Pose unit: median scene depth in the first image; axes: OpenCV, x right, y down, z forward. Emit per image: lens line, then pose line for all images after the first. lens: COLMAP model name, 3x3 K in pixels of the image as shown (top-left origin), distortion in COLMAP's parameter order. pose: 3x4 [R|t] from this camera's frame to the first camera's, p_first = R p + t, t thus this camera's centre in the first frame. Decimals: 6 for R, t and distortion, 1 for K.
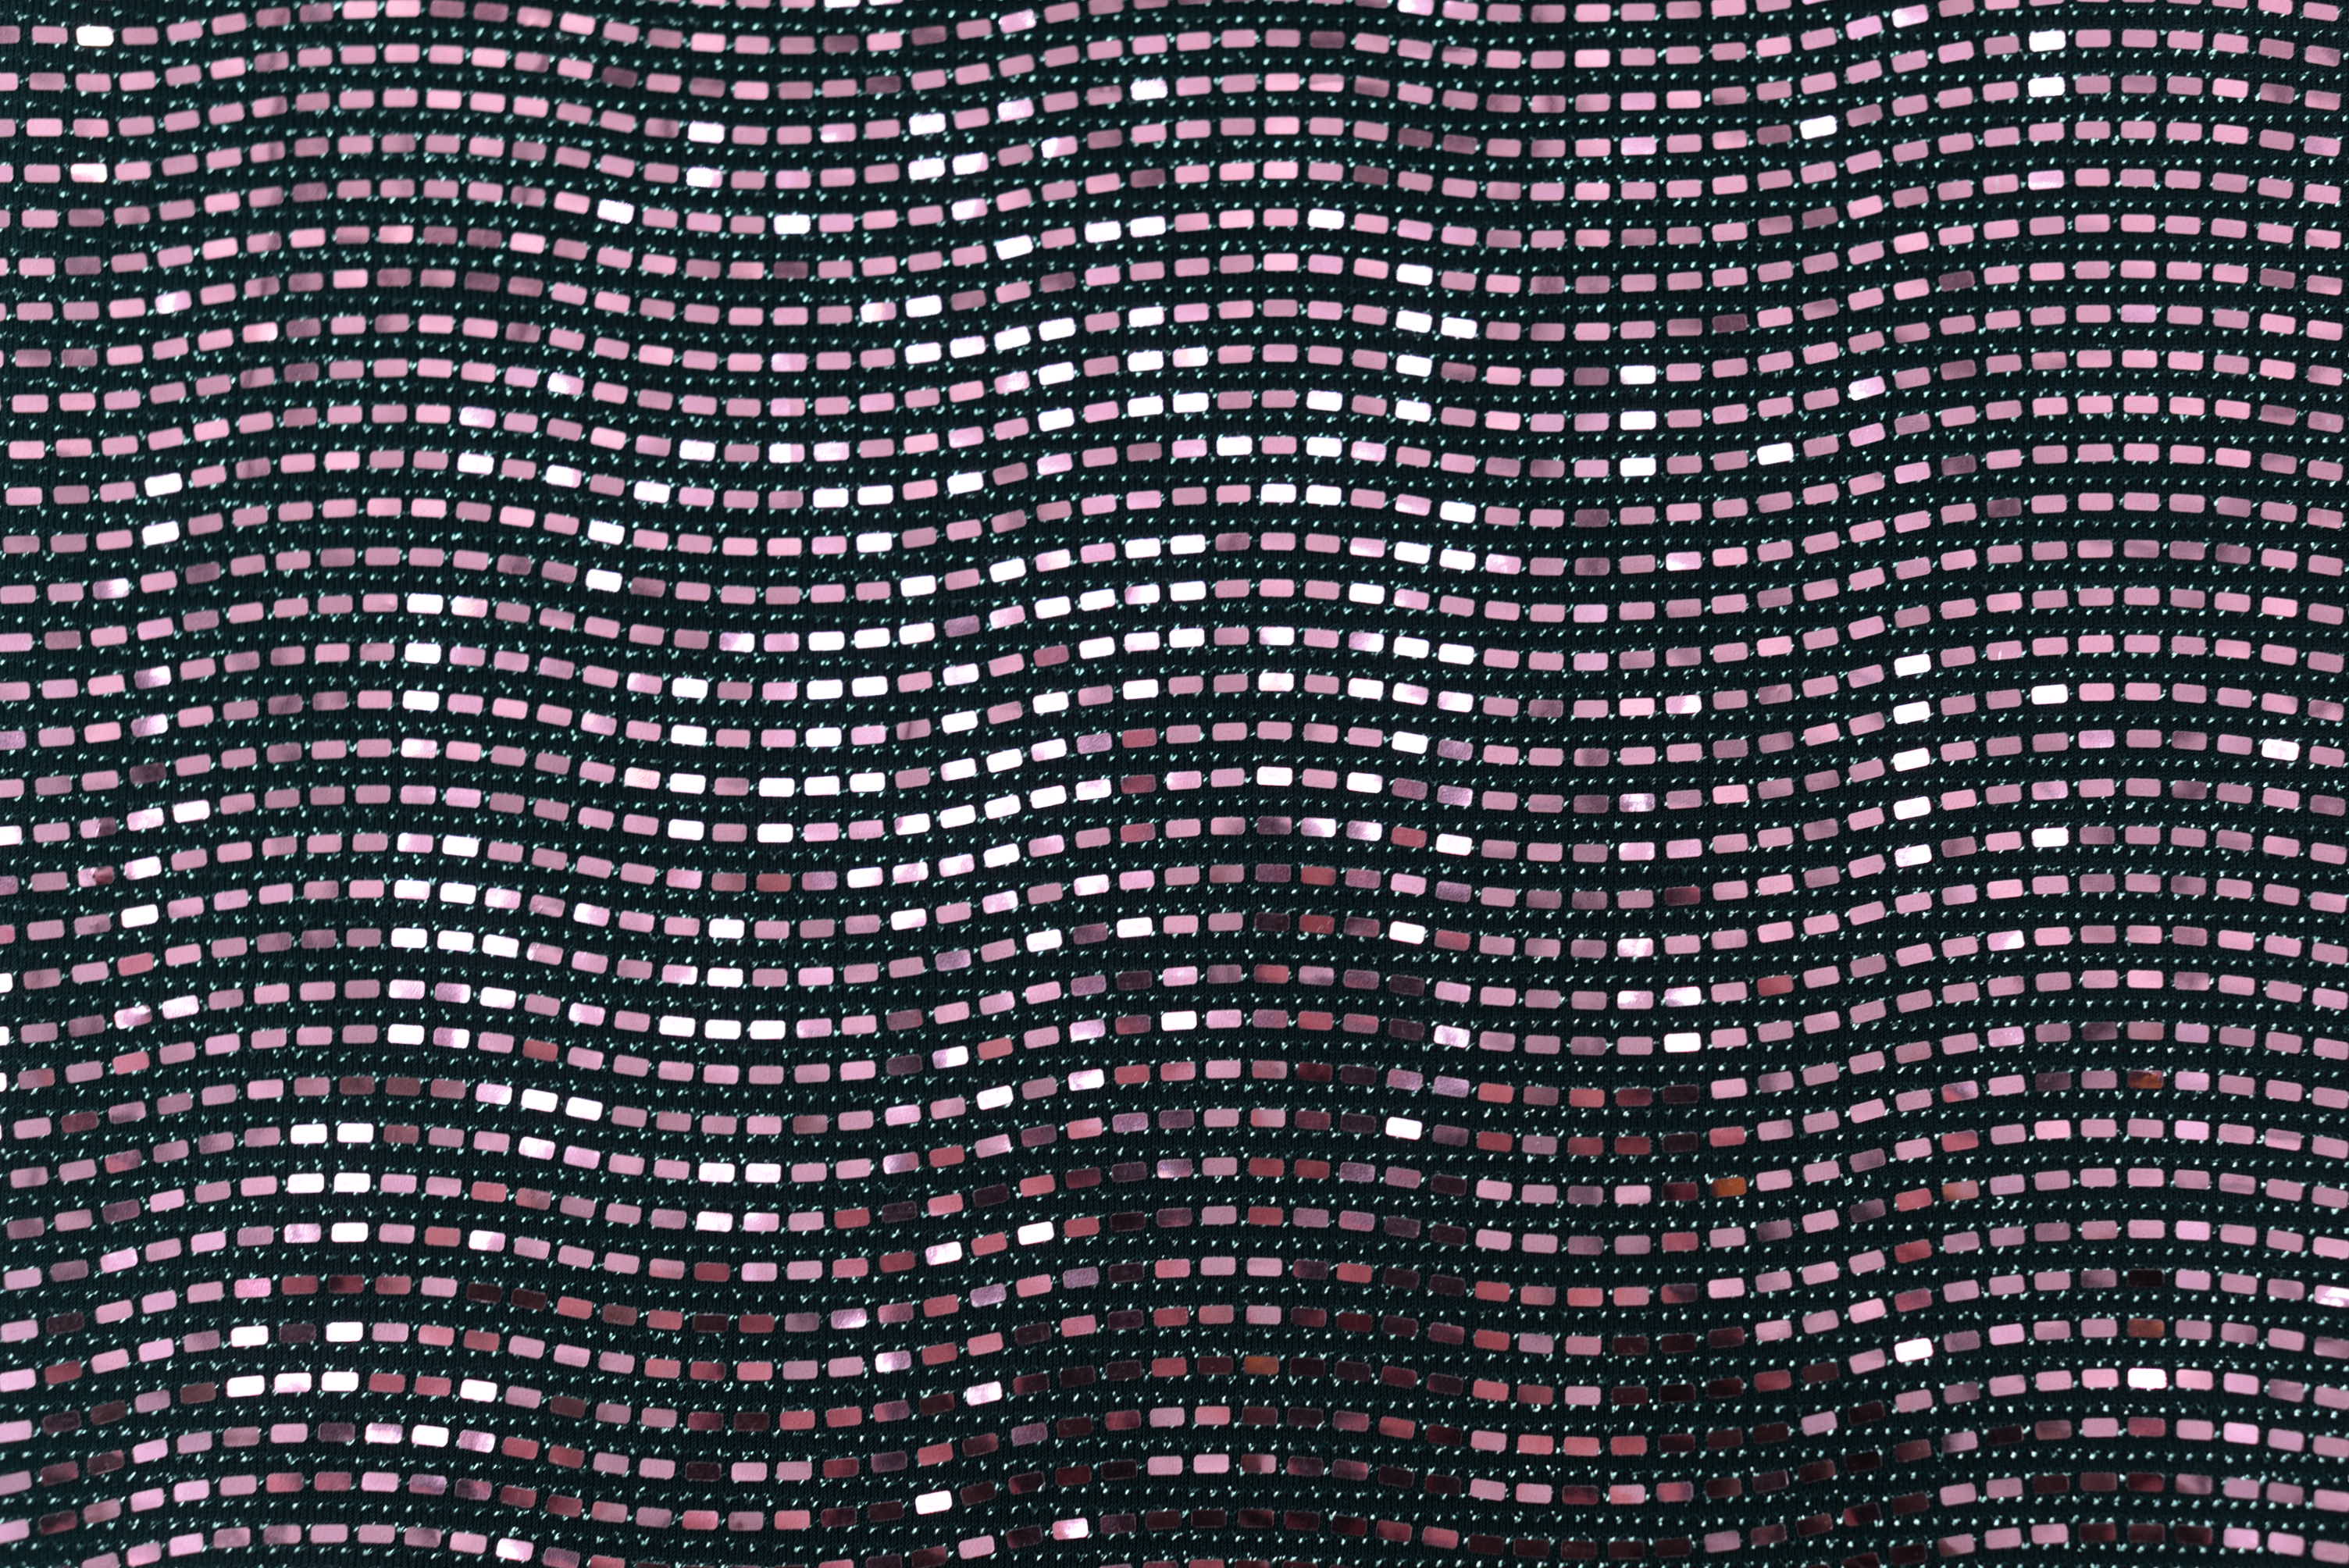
lens RADIAL K [[3508.1, 0, 1180.2], [0, 3508.1, 774.1], [0, 0, 1]] dist [-0.008782, 0.000000]
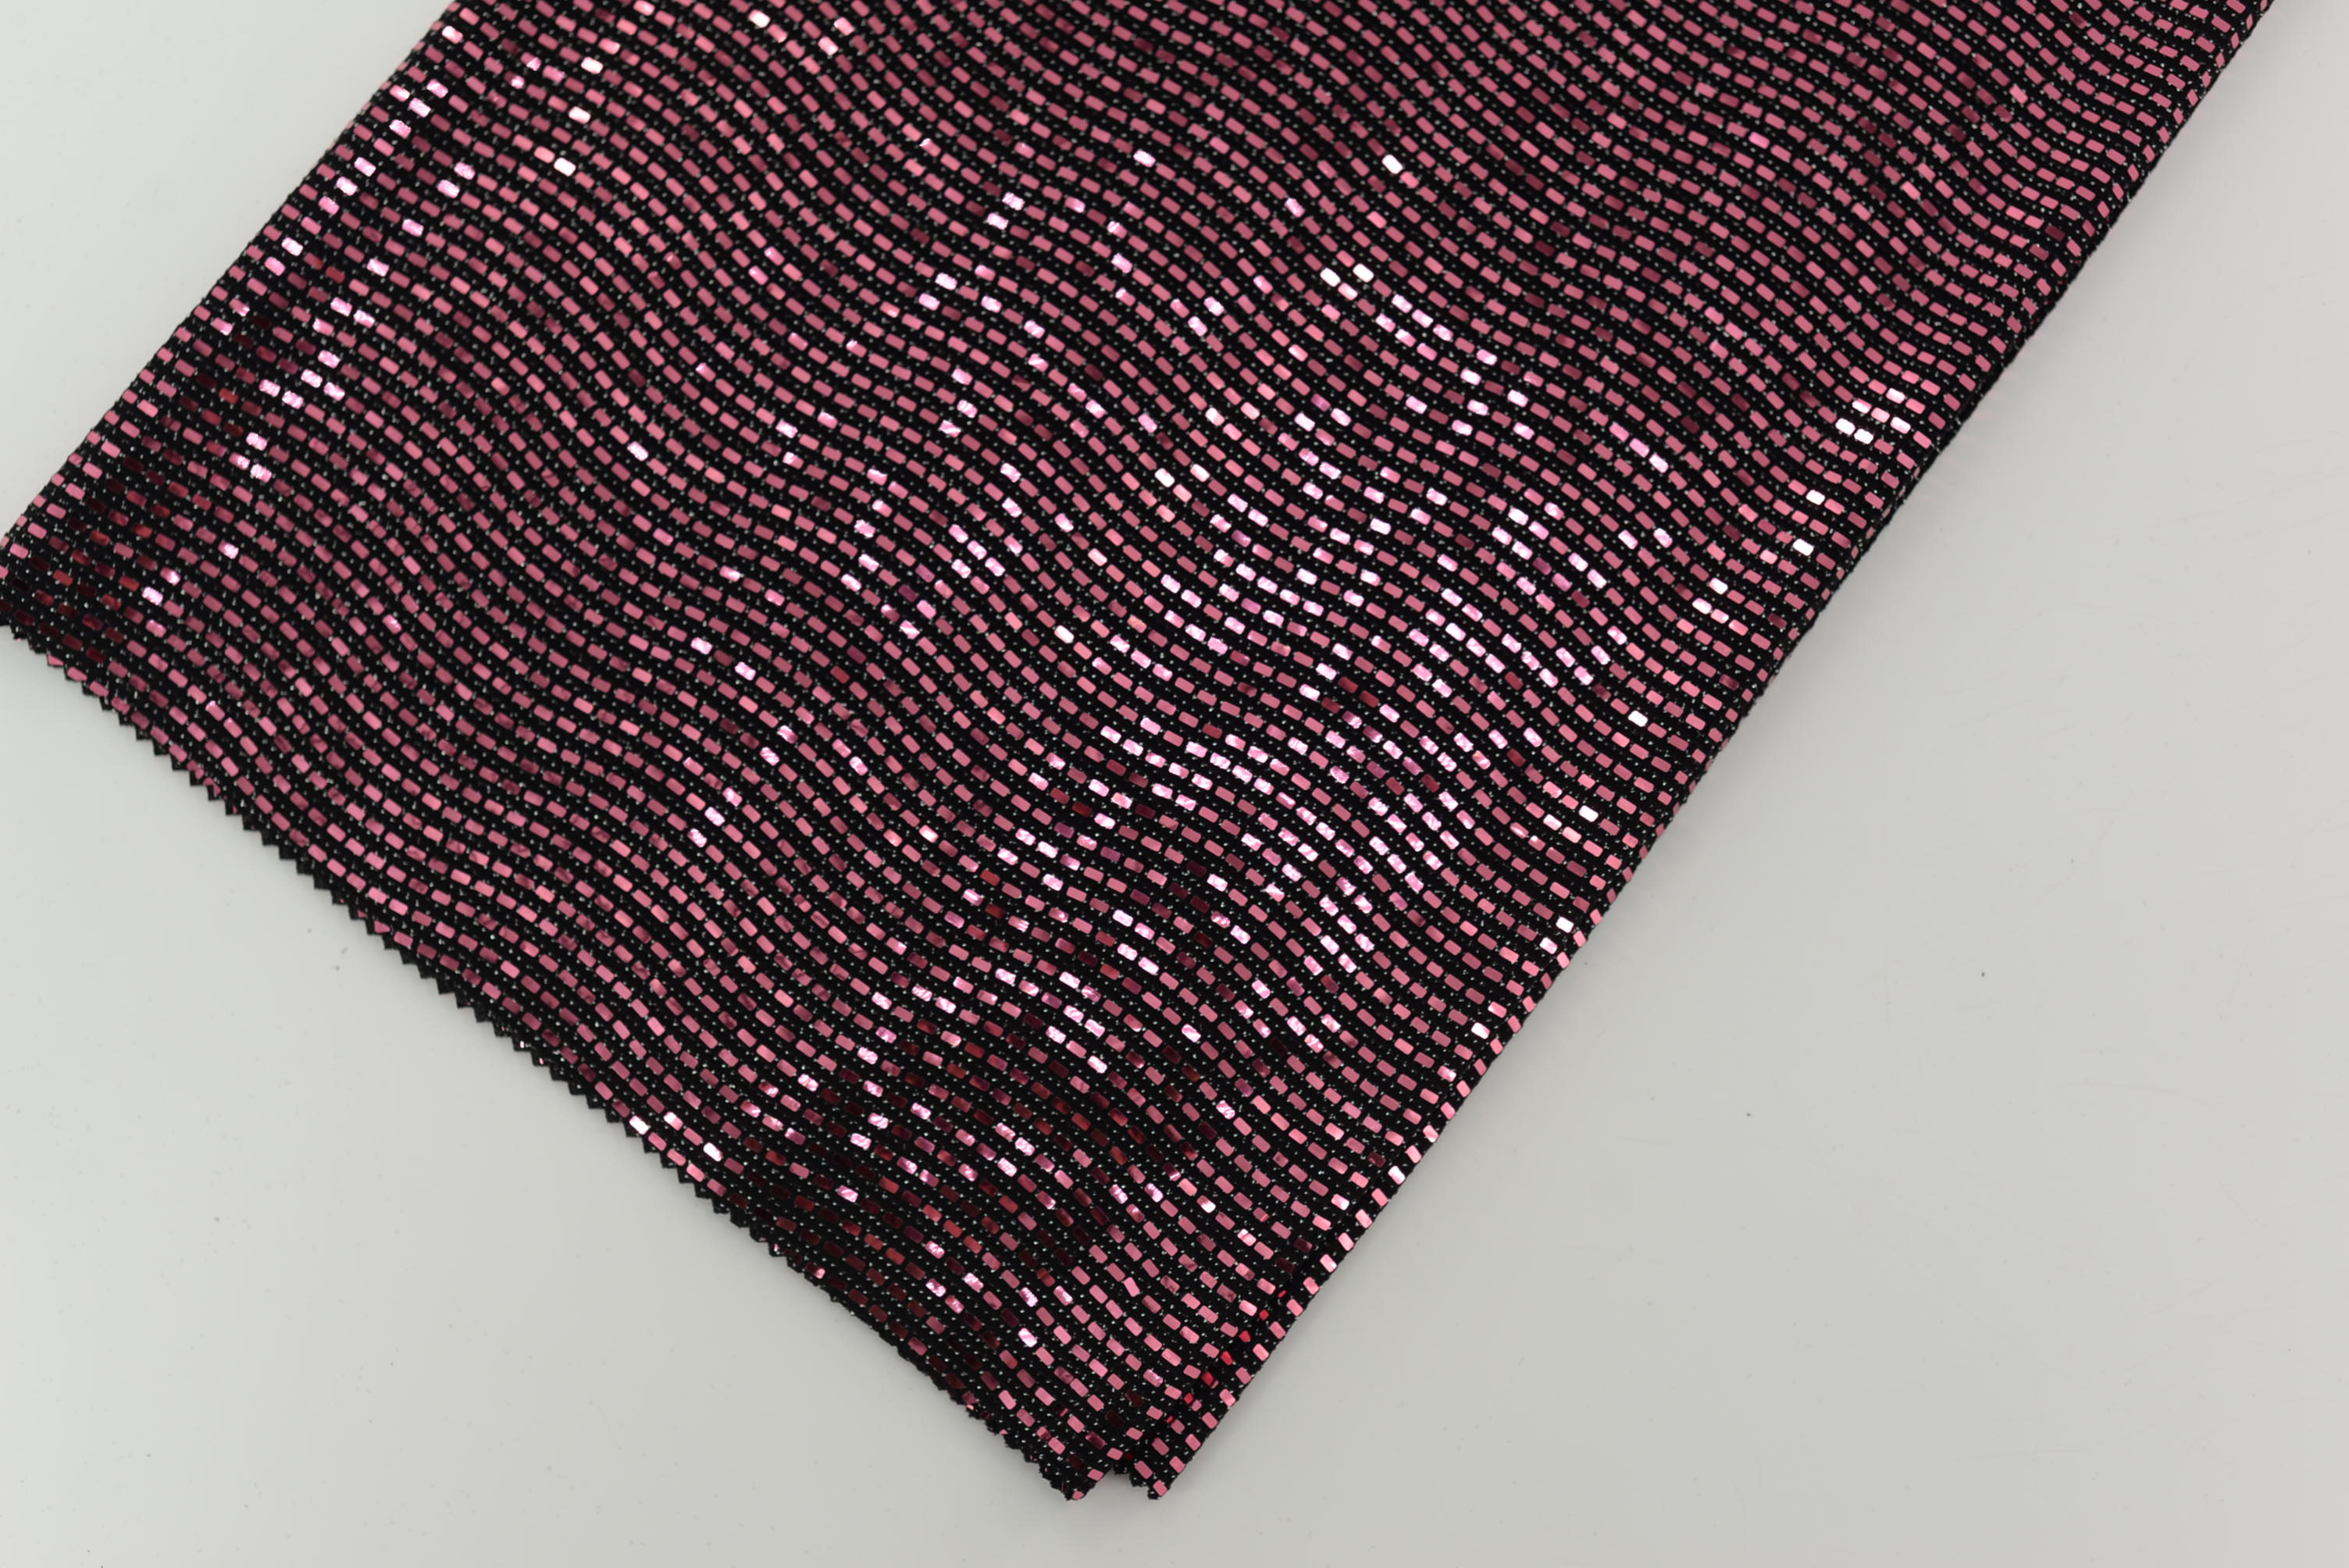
lens RADIAL K [[3508.1, 0, 1171.6], [0, 3508.1, 783.0], [0, 0, 1]] dist [-0.008782, 0.000000]
pose [[0.782068, 0.622720, -0.024267, 0.234017], [-0.621259, 0.782116, 0.048289, 0.000522], [0.049051, -0.022689, 0.998539, -0.812459]]
